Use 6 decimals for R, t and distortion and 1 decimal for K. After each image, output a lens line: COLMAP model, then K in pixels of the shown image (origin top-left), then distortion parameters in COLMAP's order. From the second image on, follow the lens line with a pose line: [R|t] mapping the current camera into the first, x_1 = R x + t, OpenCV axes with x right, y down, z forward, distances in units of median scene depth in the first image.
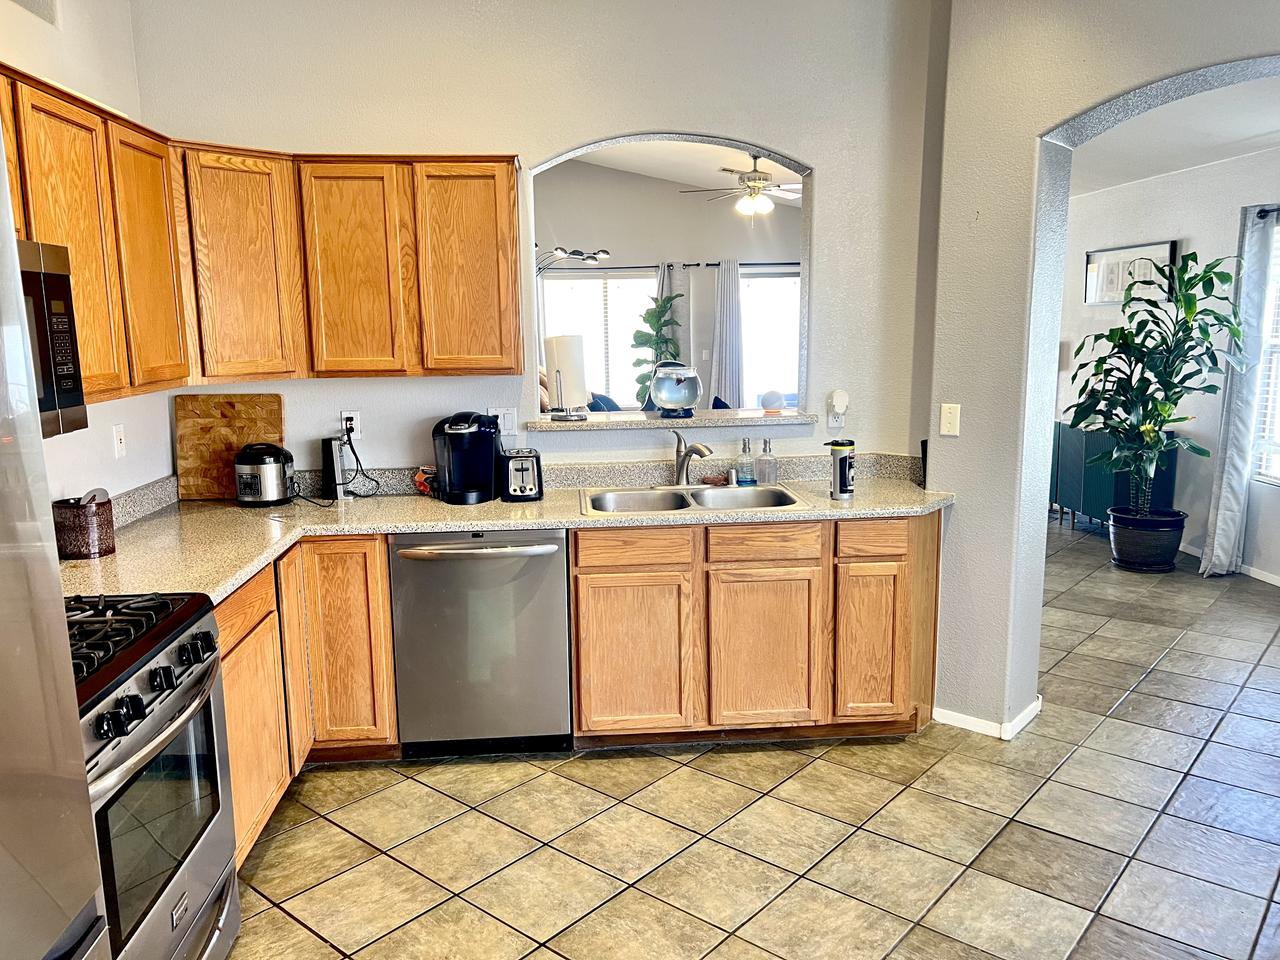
lens RADIAL K [[973.8, 0, 638.4], [0, 973.8, 481.5], [0, 0, 1]] dist [0.046727, -0.002917]
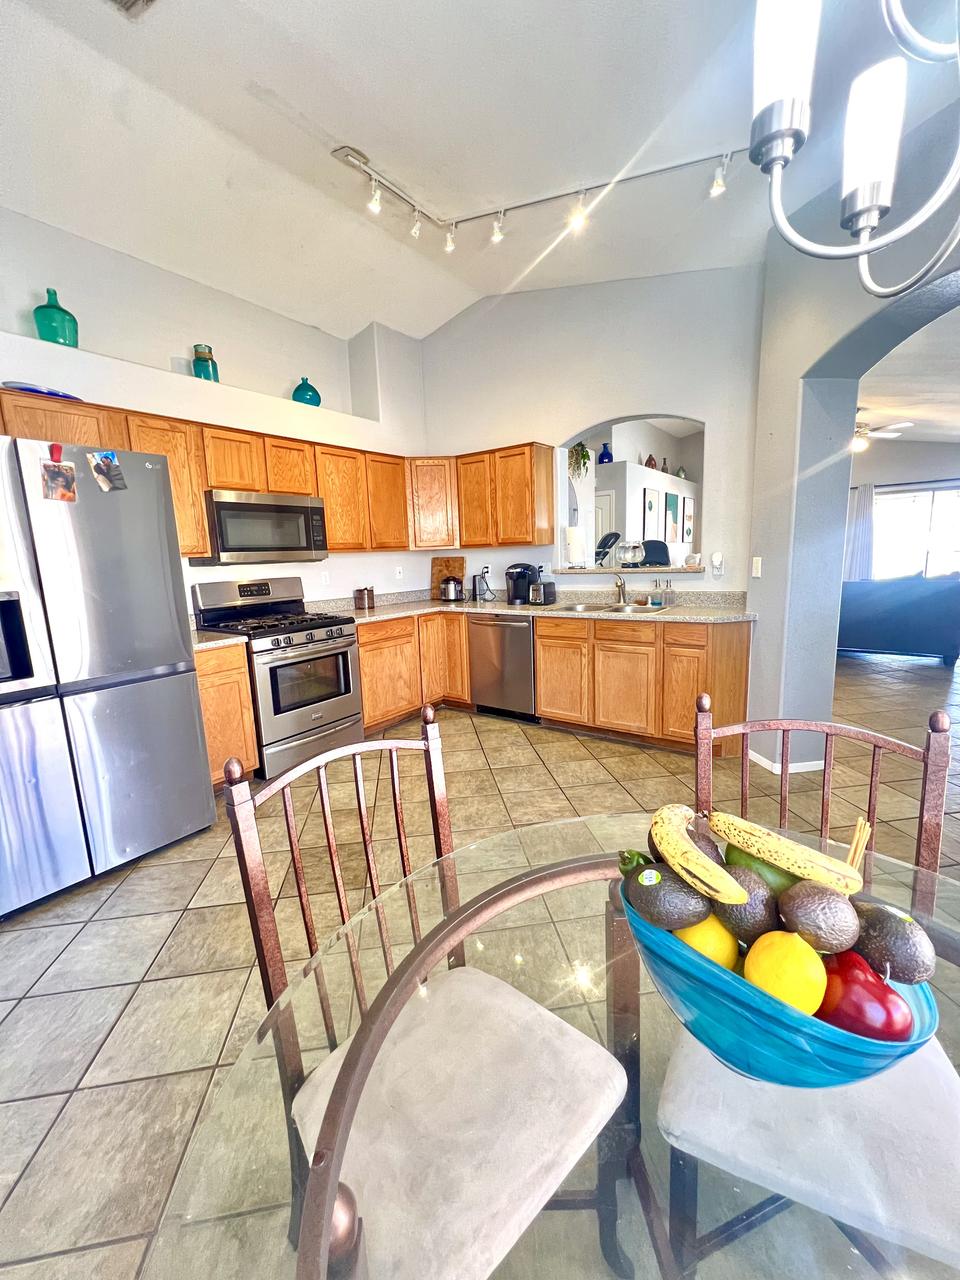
lens RADIAL K [[516.3, 0, 486.4], [0, 516.3, 637.1], [0, 0, 1]] dist [-0.003660, -0.000218]
pose [[0.755365, 0.091504, -0.648884, 0.537235], [-0.080033, 0.995672, 0.047242, 0.045051], [0.650399, 0.016247, 0.759419, 0.077817]]
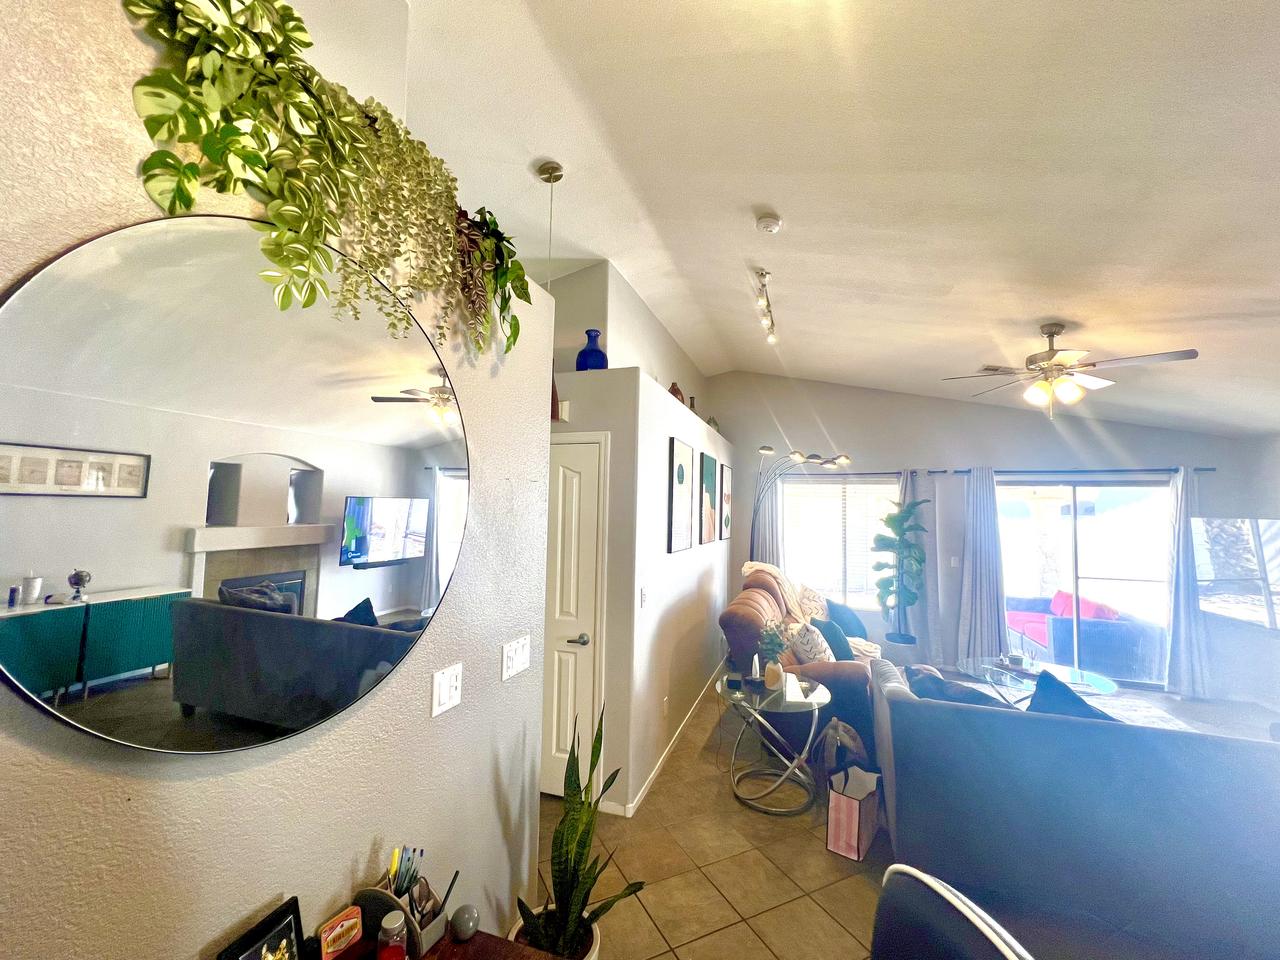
lens RADIAL K [[511.8, 0, 635.5], [0, 511.8, 478.1], [0, 0, 1]] dist [0.000491, 0.000029]
pose [[0.913702, 0.009238, -0.406280, -0.044260], [-0.099865, 0.974189, -0.202441, -0.223058], [0.393924, 0.225544, 0.891041, 1.171403]]
